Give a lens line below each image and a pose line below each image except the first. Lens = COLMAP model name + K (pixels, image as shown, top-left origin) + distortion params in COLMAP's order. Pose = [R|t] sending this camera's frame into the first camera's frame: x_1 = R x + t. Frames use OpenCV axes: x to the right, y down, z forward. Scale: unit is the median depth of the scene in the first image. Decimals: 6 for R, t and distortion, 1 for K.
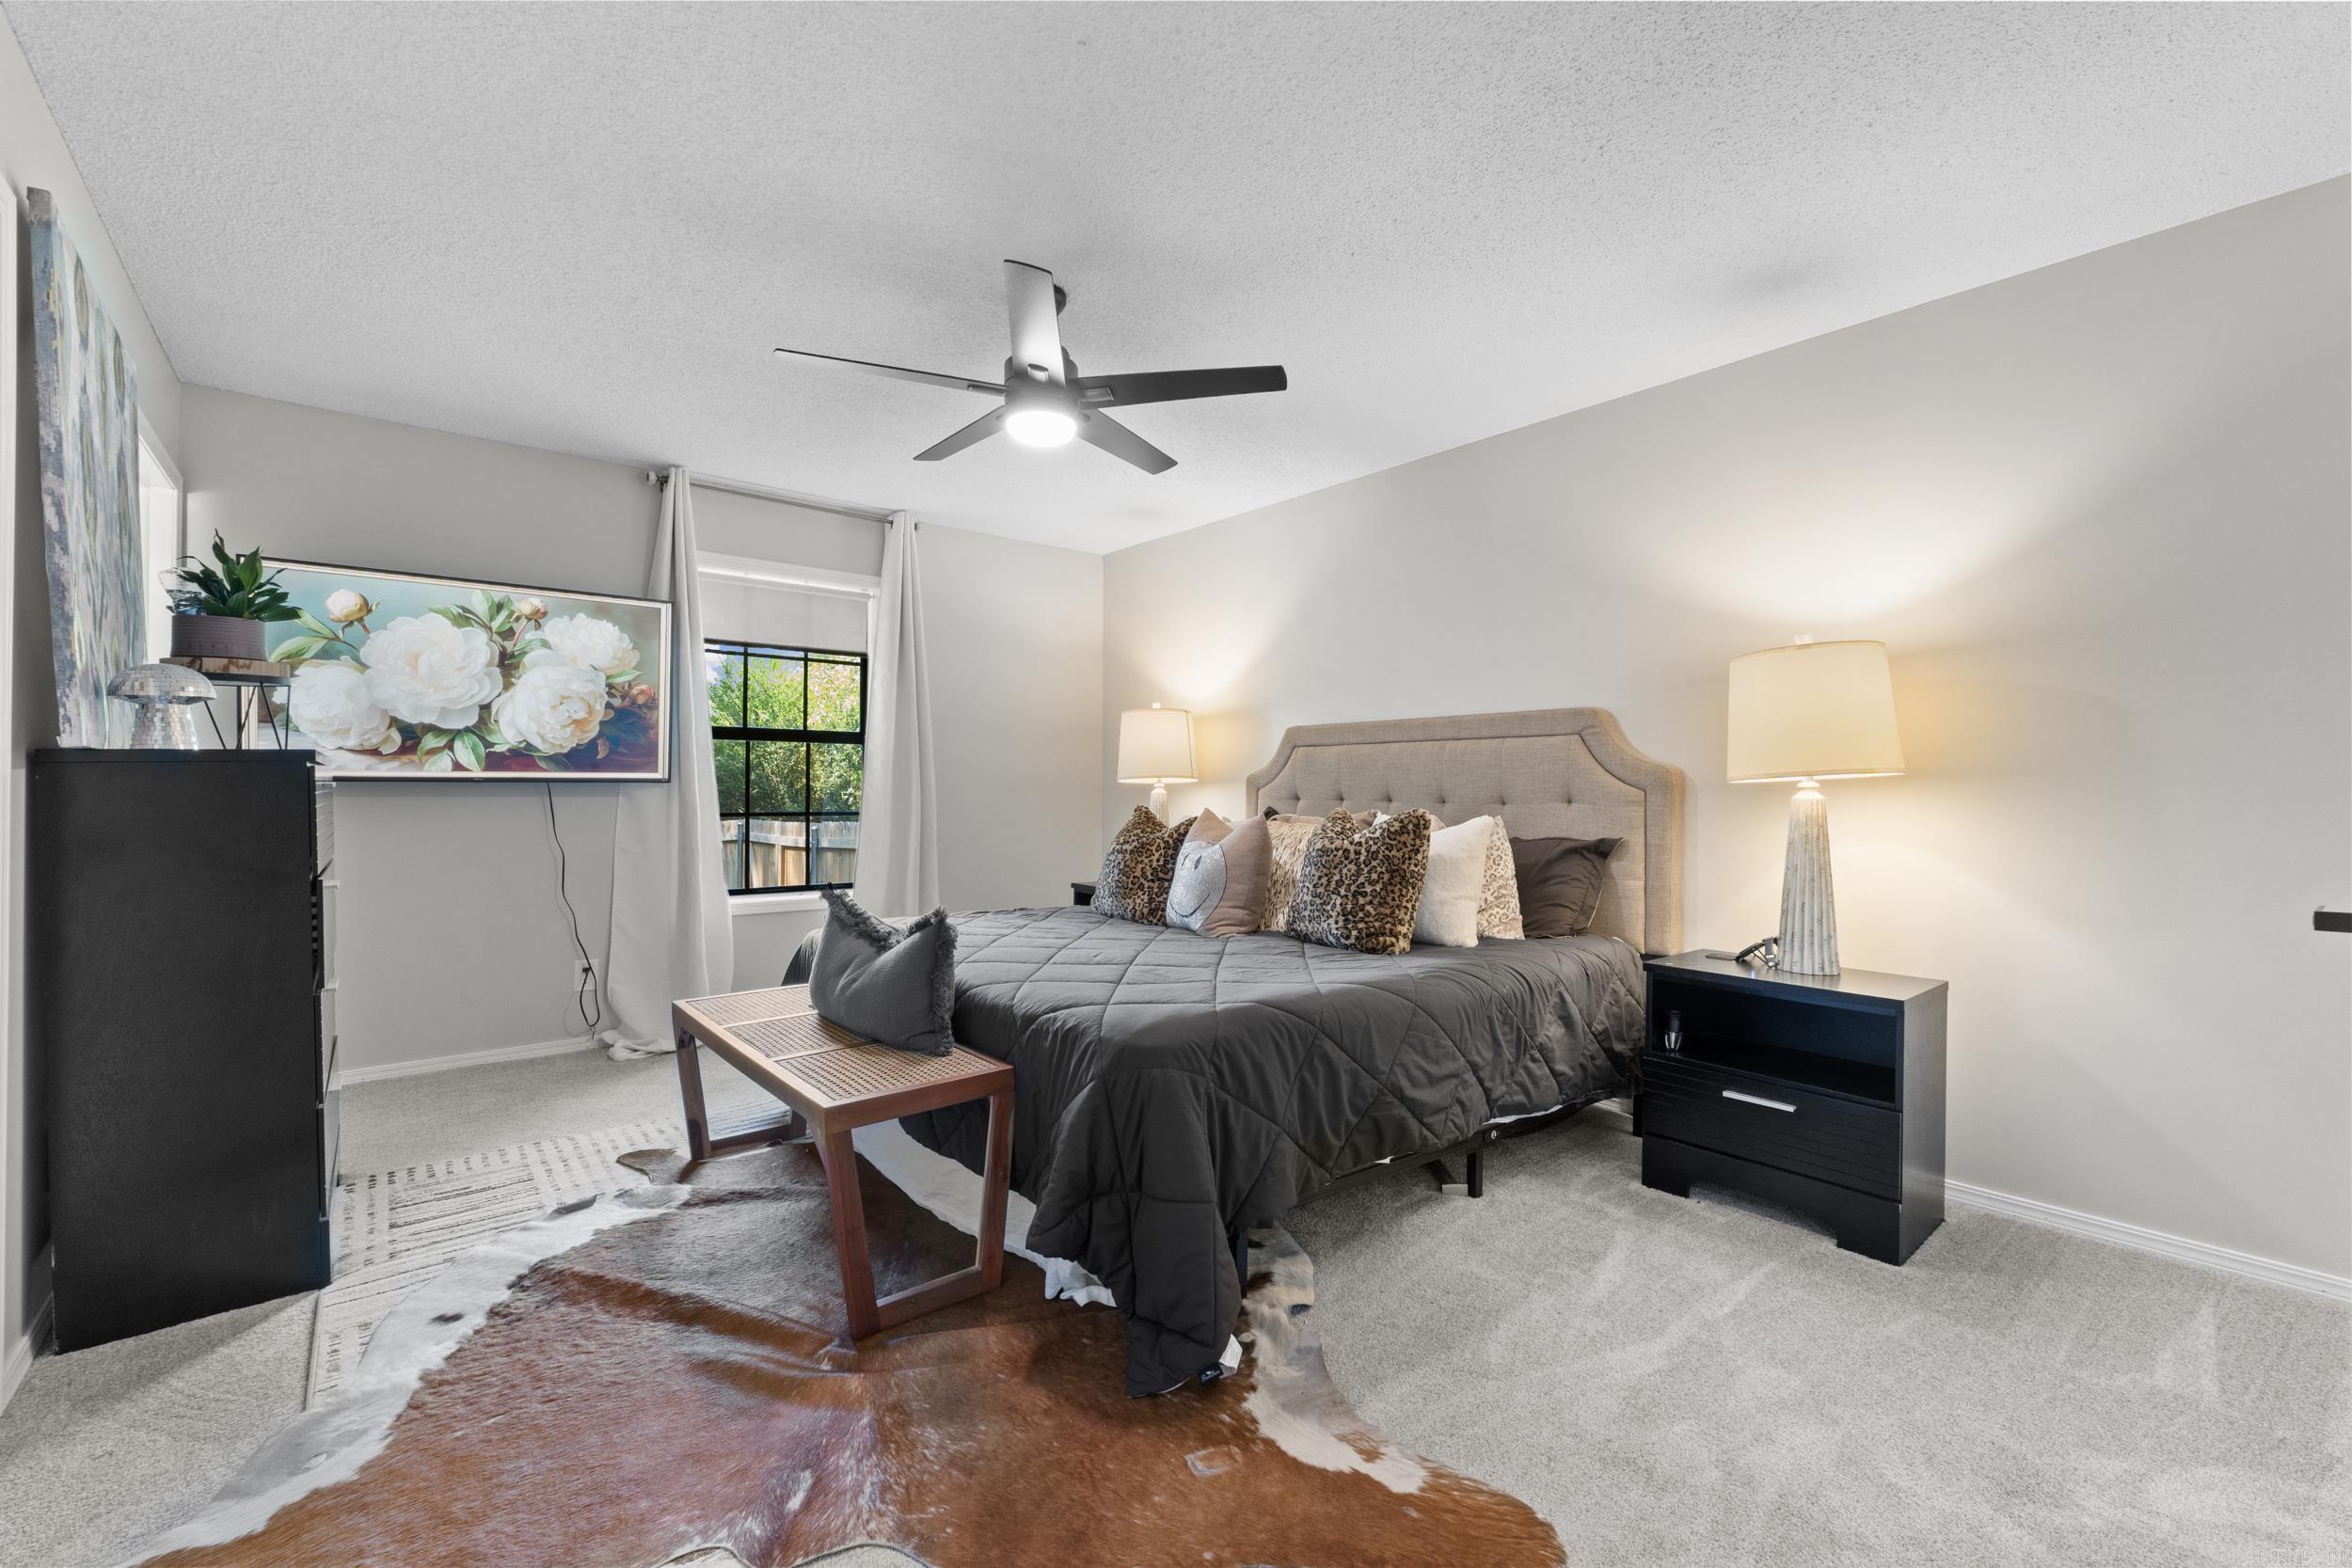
lens RADIAL K [[997.2, 0, 1189.3], [0, 997.2, 776.2], [0, 0, 1]] dist [0.004319, 0.001203]
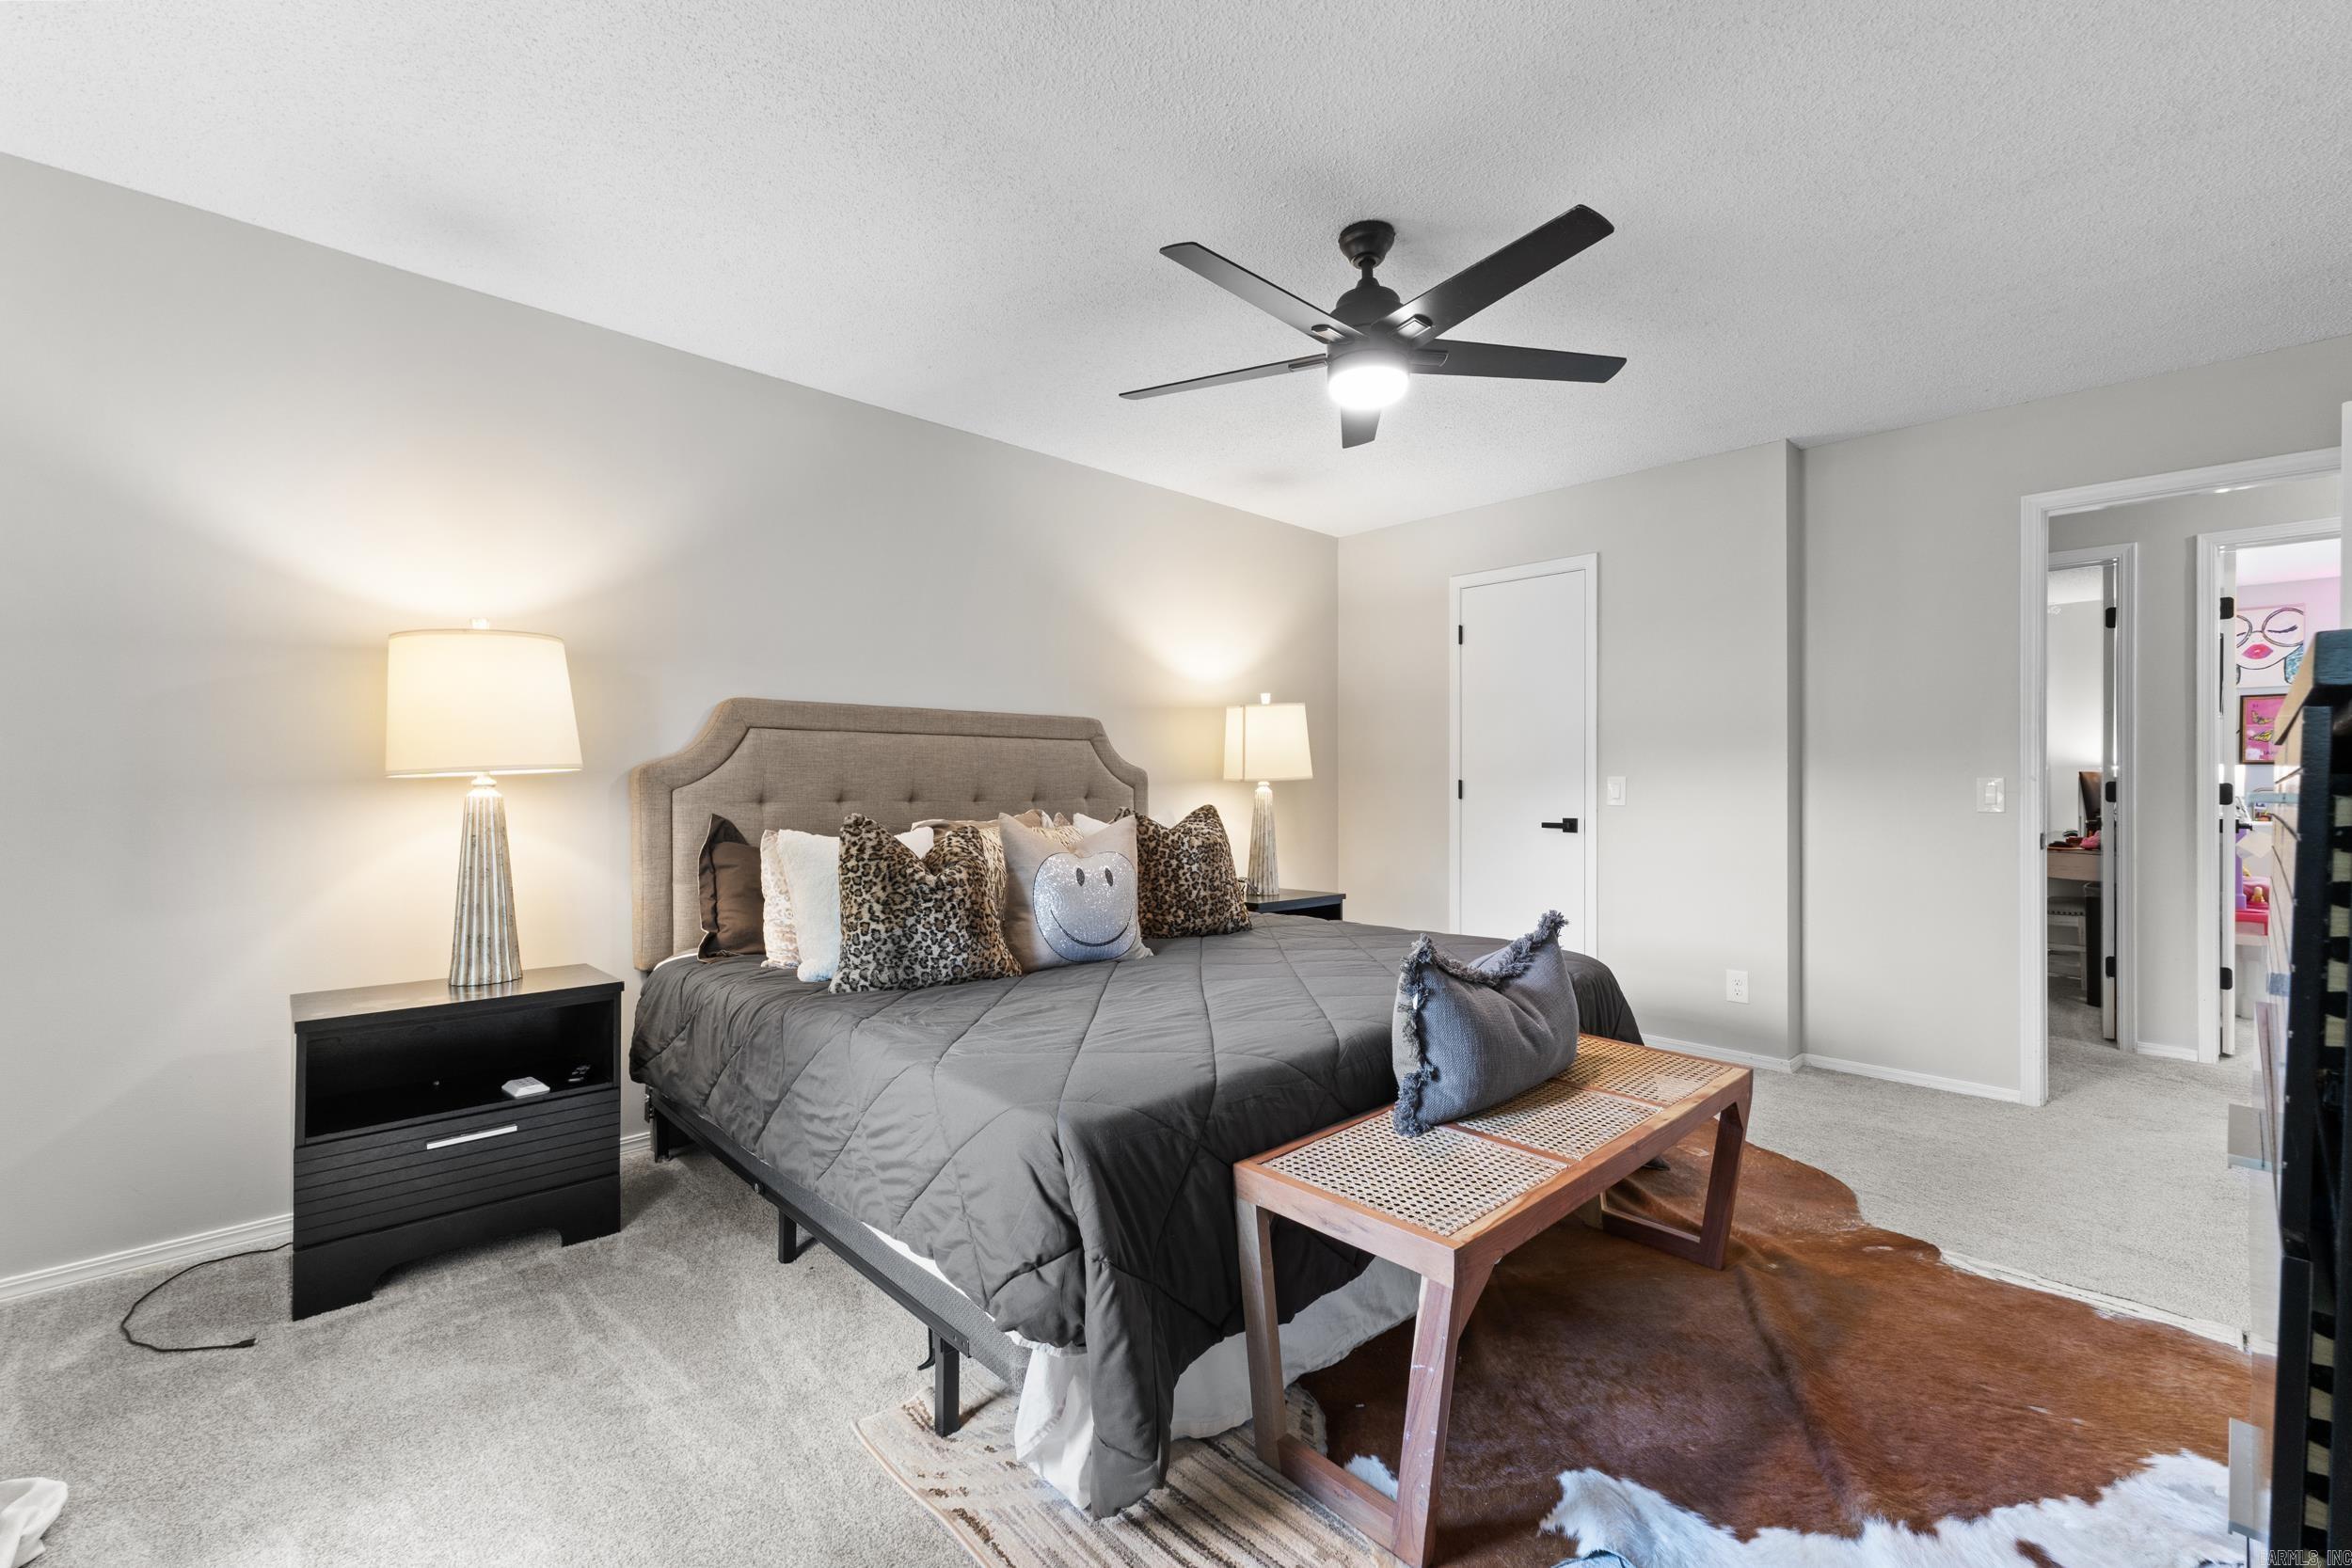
lens RADIAL K [[997.2, 0, 1189.3], [0, 997.2, 785.9], [0, 0, 1]] dist [0.004319, 0.001203]
pose [[-0.075489, -0.003300, 0.997141, -0.631453], [-0.011033, 0.999936, 0.002474, 0.006575], [-0.997086, -0.010815, -0.075521, 0.749403]]
